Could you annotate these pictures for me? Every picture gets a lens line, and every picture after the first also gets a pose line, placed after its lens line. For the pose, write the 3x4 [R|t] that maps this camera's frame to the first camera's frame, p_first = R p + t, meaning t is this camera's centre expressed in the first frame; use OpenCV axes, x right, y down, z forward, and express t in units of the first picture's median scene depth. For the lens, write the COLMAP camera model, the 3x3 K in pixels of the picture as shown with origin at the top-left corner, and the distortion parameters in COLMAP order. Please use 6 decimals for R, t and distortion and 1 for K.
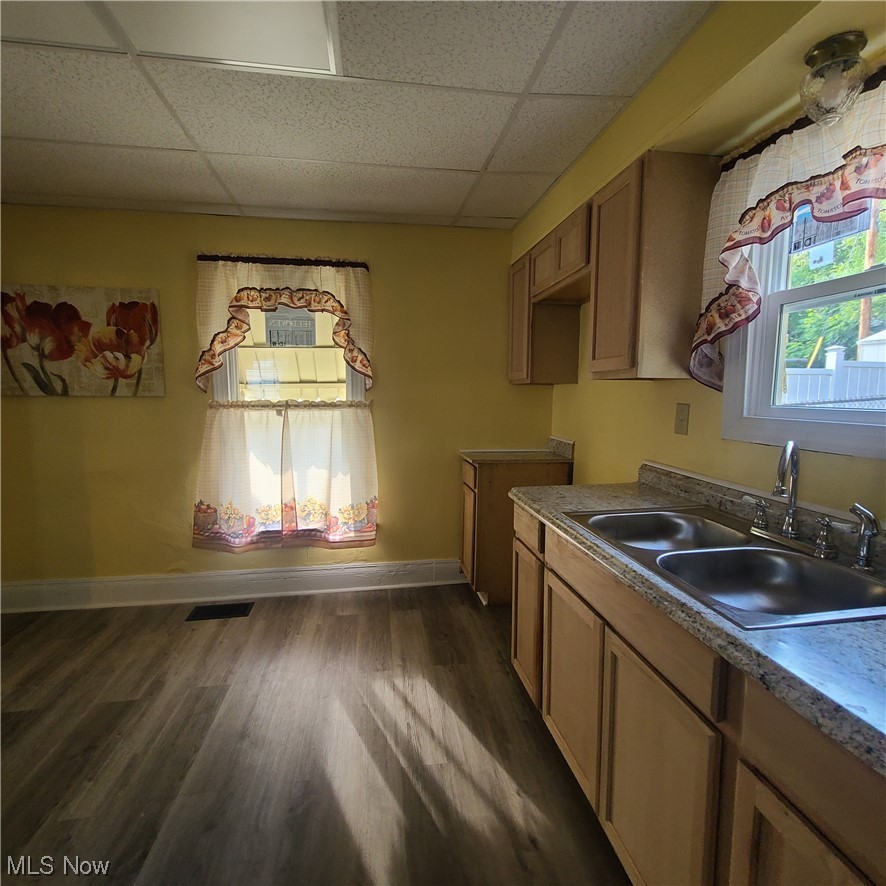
lens RADIAL K [[483.2, 0, 445.8], [0, 483.2, 443.7], [0, 0, 1]] dist [0.003196, -0.003279]
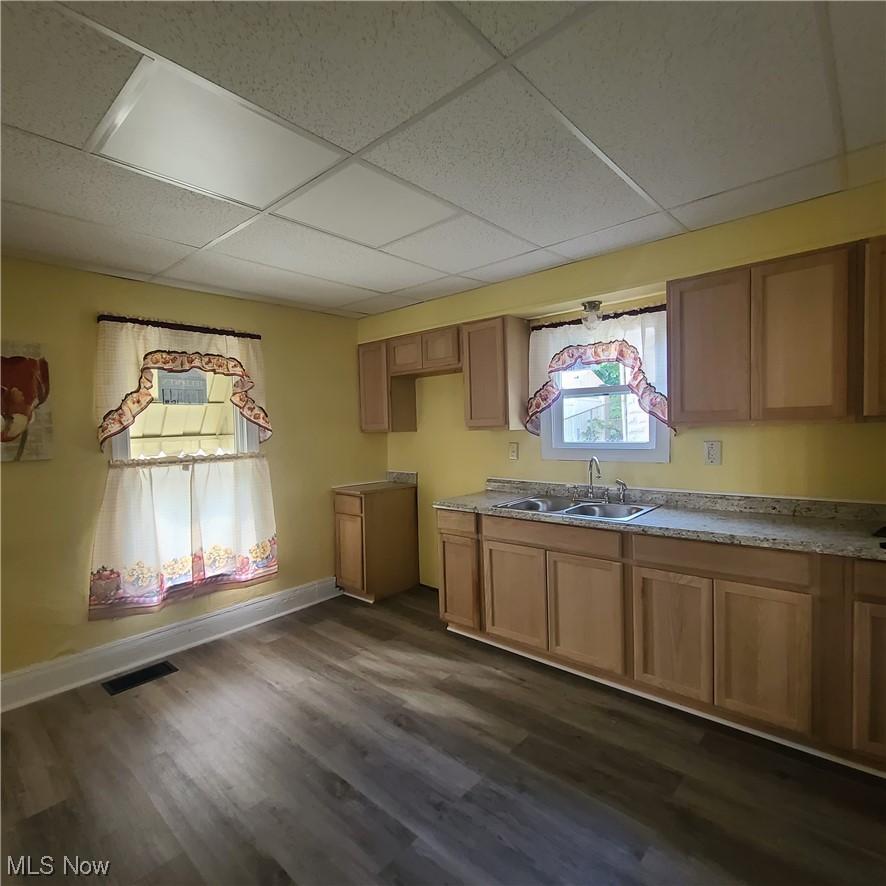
lens RADIAL K [[483.2, 0, 442.1], [0, 483.2, 443.3], [0, 0, 1]] dist [0.003196, -0.003279]
pose [[0.775937, -0.045882, 0.629140, -0.574058], [0.096744, 0.994208, -0.046812, -0.013535], [-0.623348, 0.097189, 0.775881, -0.166817]]
